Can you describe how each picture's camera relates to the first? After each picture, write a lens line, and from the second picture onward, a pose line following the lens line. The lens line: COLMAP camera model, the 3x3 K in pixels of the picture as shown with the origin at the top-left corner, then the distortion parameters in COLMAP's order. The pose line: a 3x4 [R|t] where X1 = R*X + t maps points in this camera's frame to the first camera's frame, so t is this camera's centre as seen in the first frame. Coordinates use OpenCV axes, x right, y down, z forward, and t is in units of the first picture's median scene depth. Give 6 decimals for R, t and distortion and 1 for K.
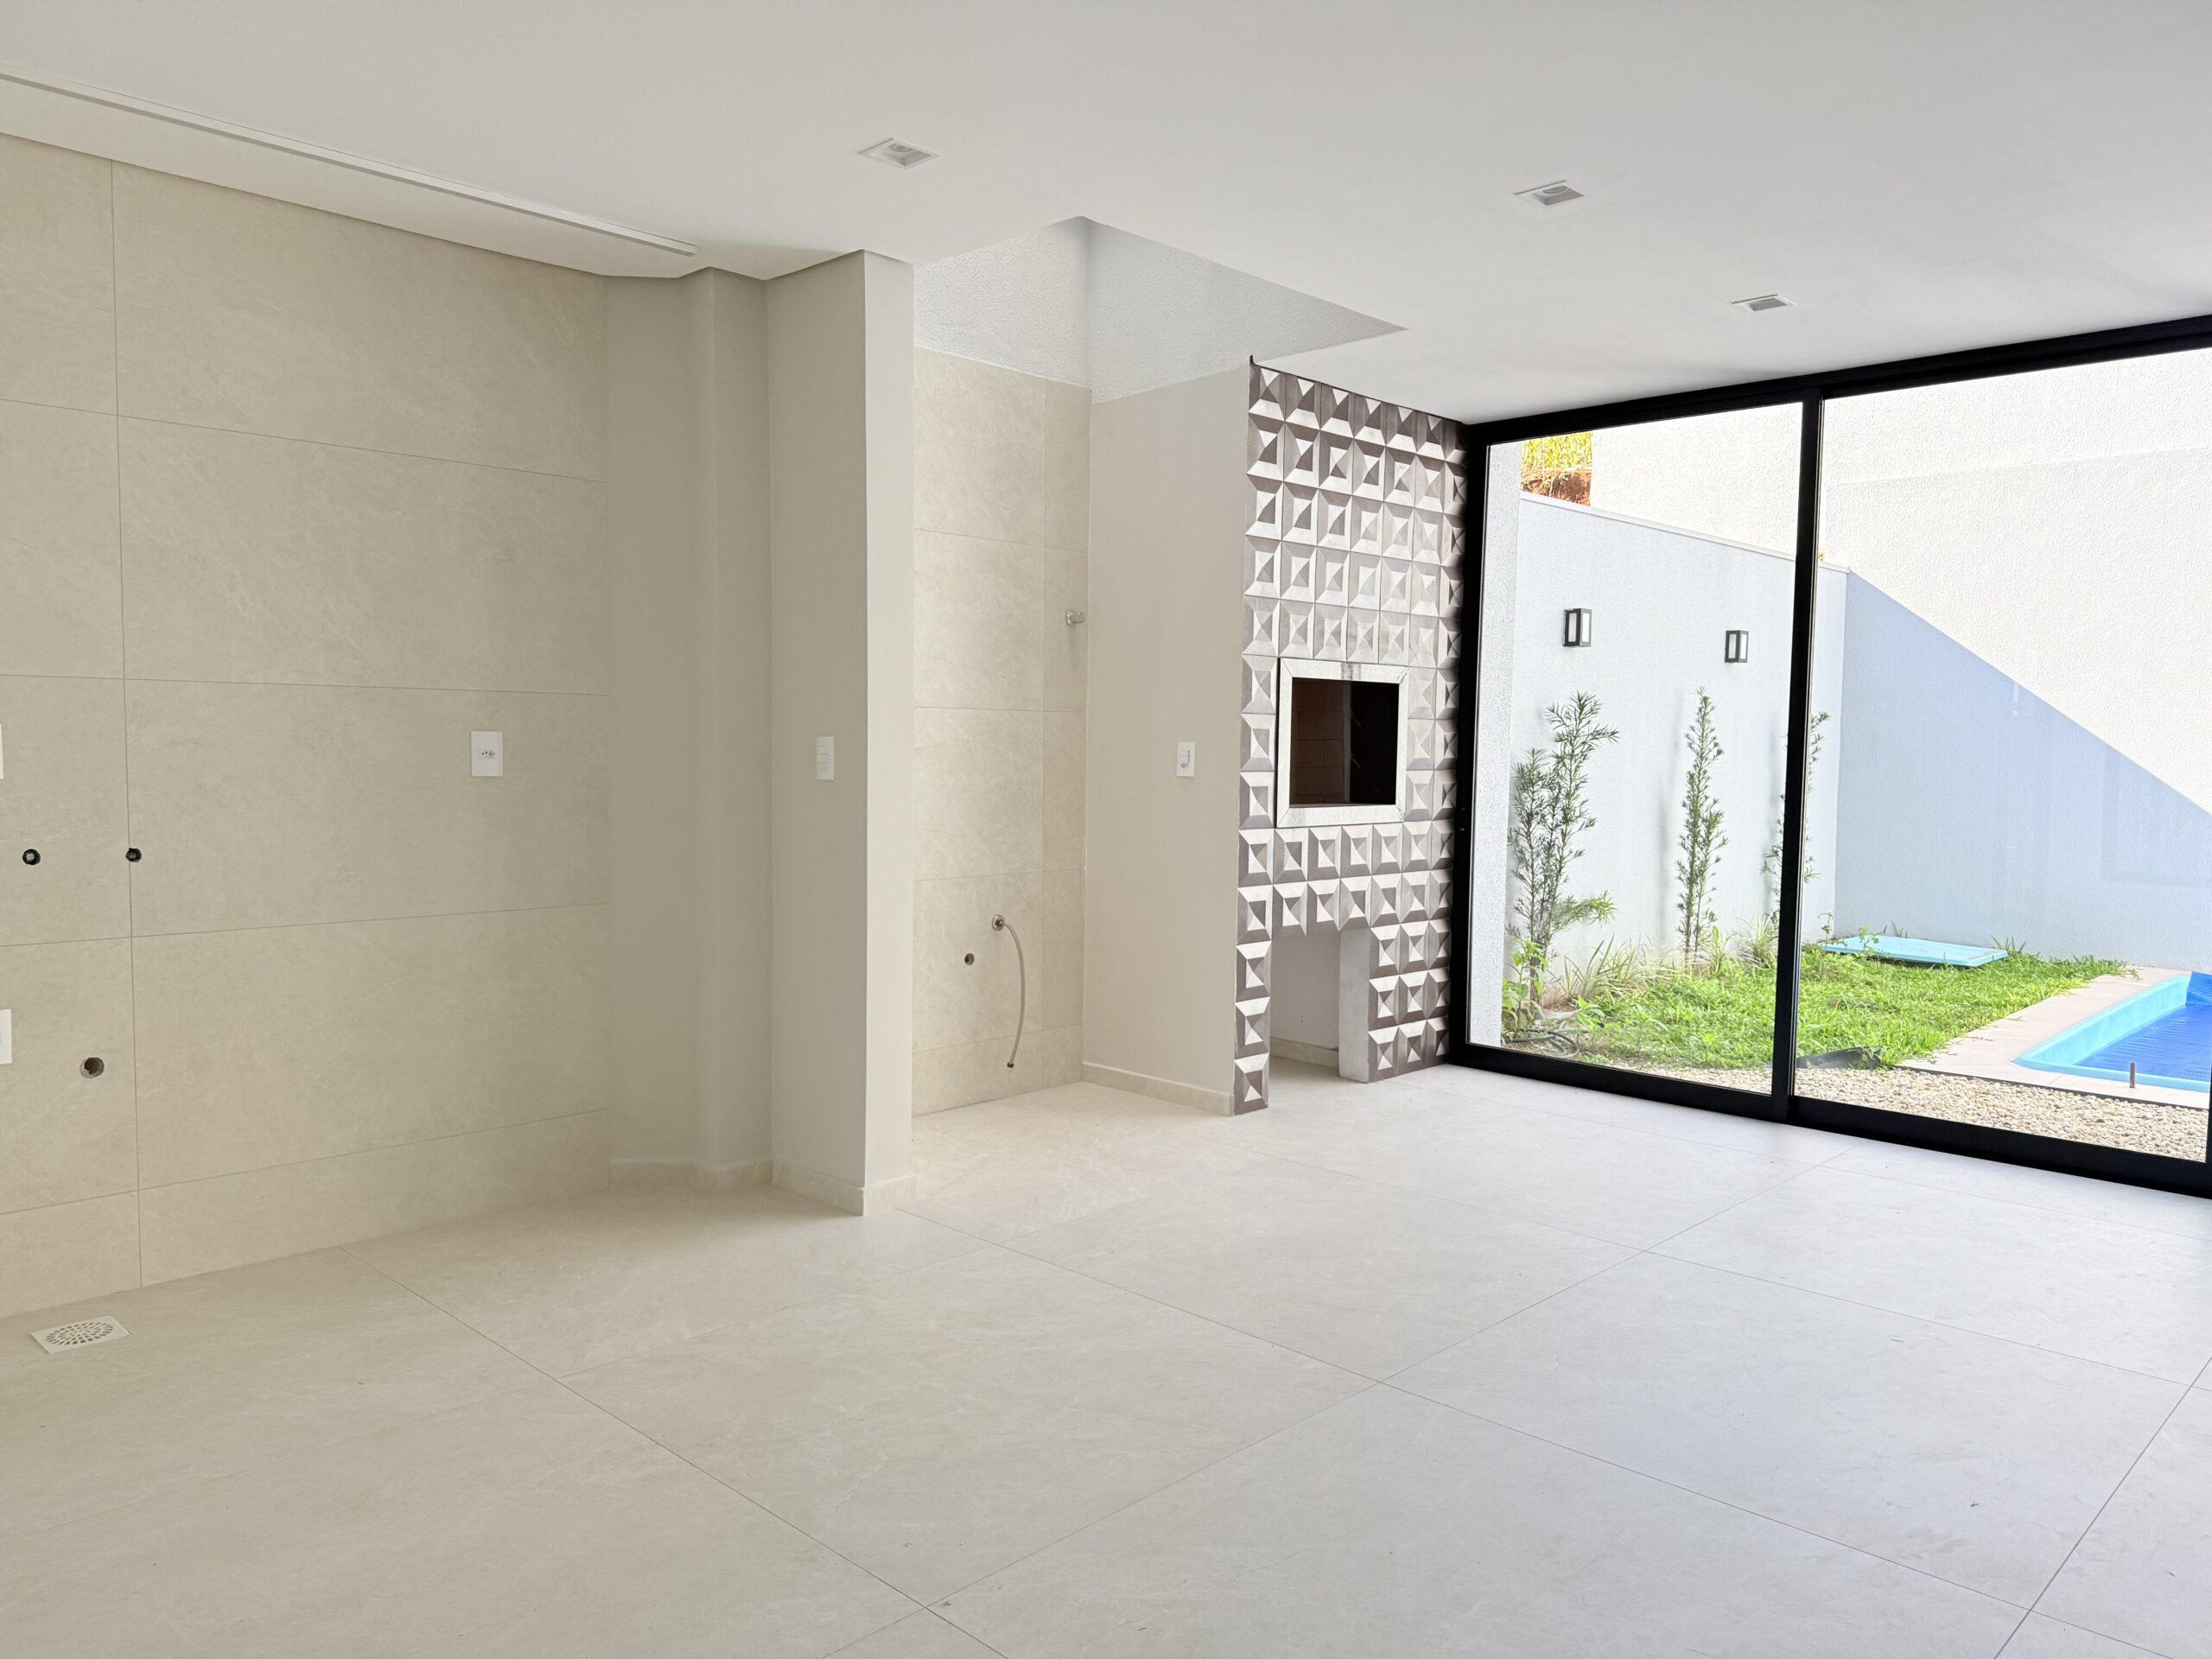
lens RADIAL K [[1573.8, 0, 1106.0], [0, 1573.8, 829.5], [0, 0, 1]] dist [0.160196, -0.287669]
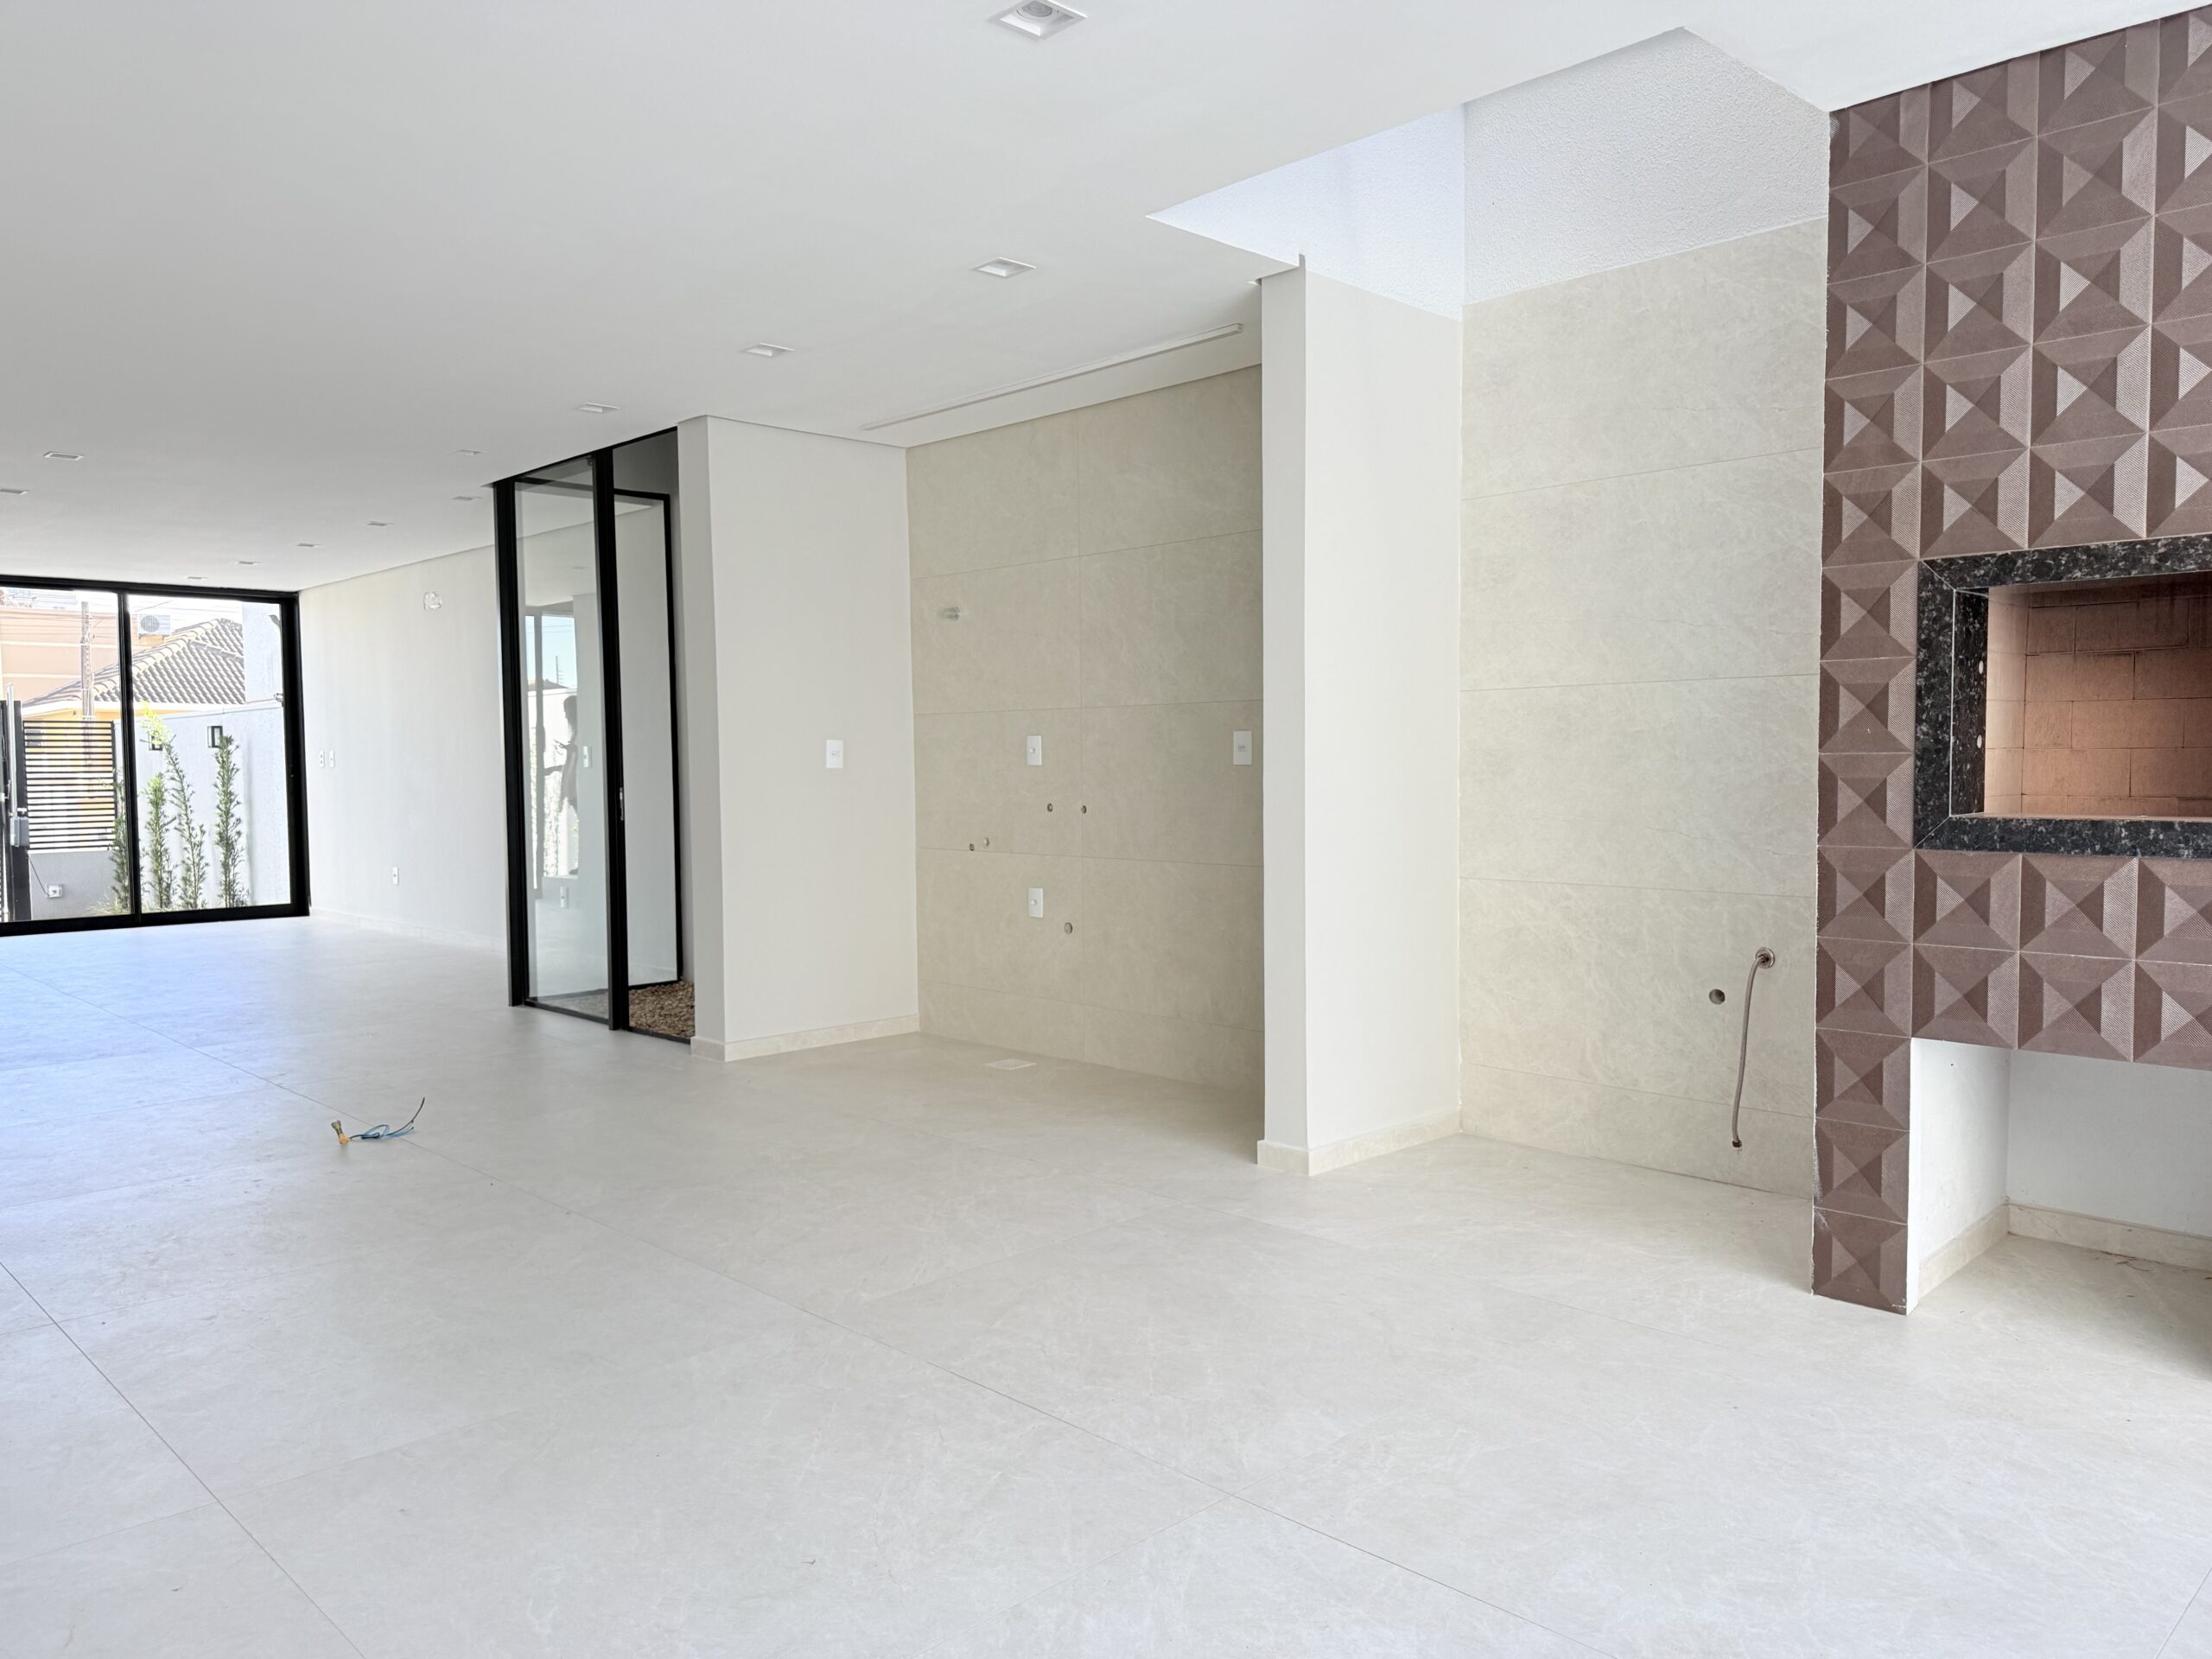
lens RADIAL K [[1579.1, 0, 1097.8], [0, 1579.1, 831.0], [0, 0, 1]] dist [0.121673, -0.178231]
pose [[-0.041384, 0.032937, -0.998600, 0.909901], [-0.047267, 0.998273, 0.034885, -0.017288], [0.998025, 0.048645, -0.039755, 0.908395]]
